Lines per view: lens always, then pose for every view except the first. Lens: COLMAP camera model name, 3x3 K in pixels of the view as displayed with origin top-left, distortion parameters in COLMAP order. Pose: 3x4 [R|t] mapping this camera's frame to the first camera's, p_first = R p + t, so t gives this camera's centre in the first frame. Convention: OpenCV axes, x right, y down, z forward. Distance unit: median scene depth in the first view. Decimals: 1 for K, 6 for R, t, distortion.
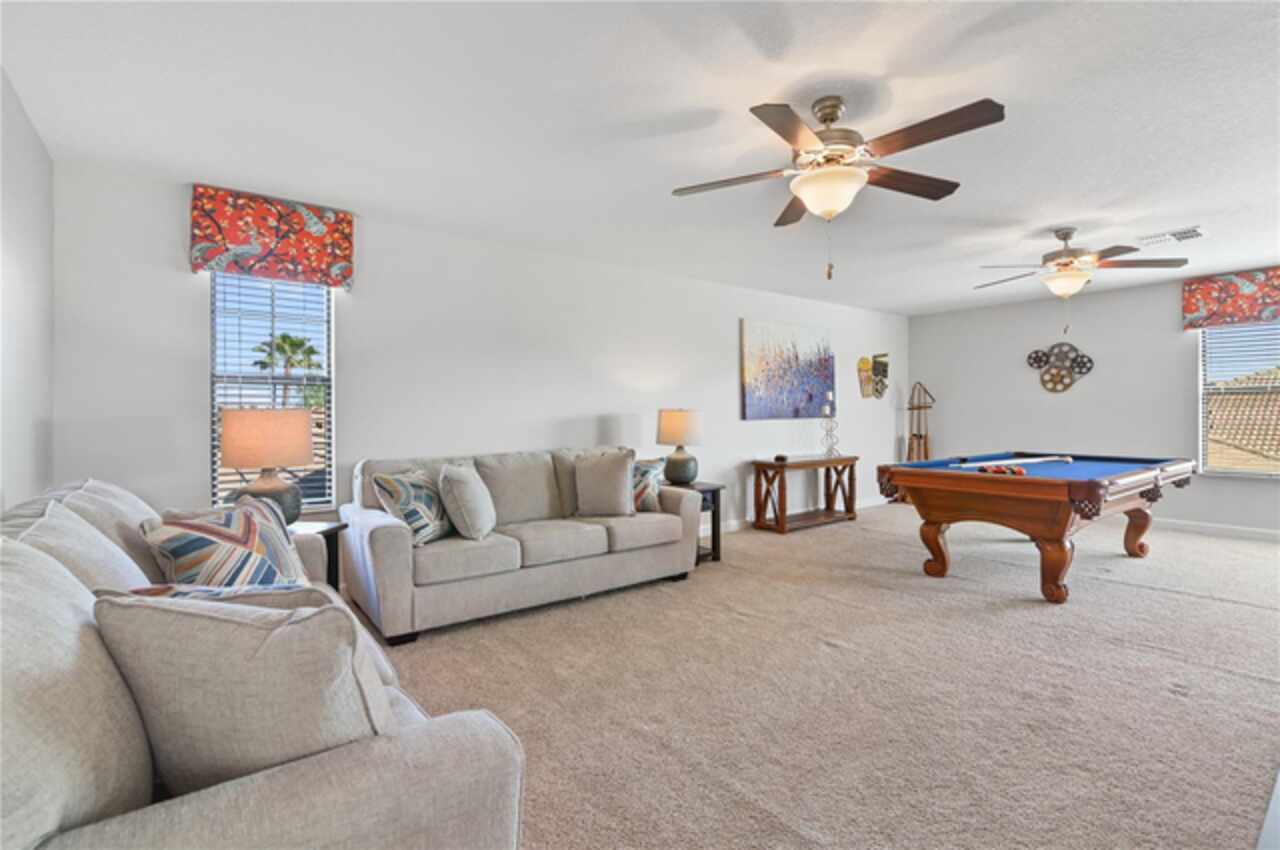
lens RADIAL K [[587.1, 0, 641.4], [0, 587.1, 417.2], [0, 0, 1]] dist [0.005707, -0.000063]
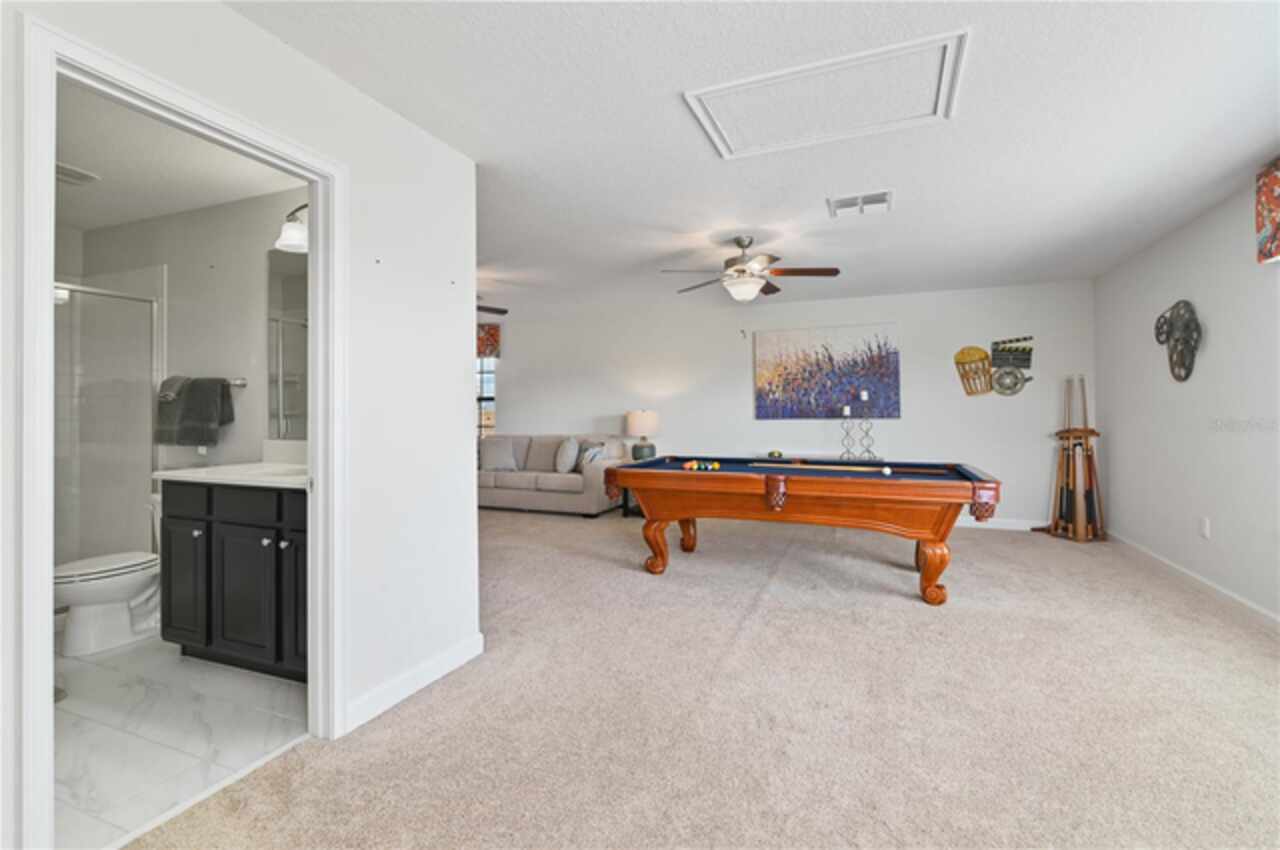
lens RADIAL K [[587.1, 0, 644.9], [0, 587.1, 418.8], [0, 0, 1]] dist [0.005707, -0.000063]
pose [[0.496125, 0.011533, -0.868174, 1.002026], [-0.005987, 0.999933, 0.009862, -0.006600], [0.868230, 0.000305, 0.496161, 0.222963]]
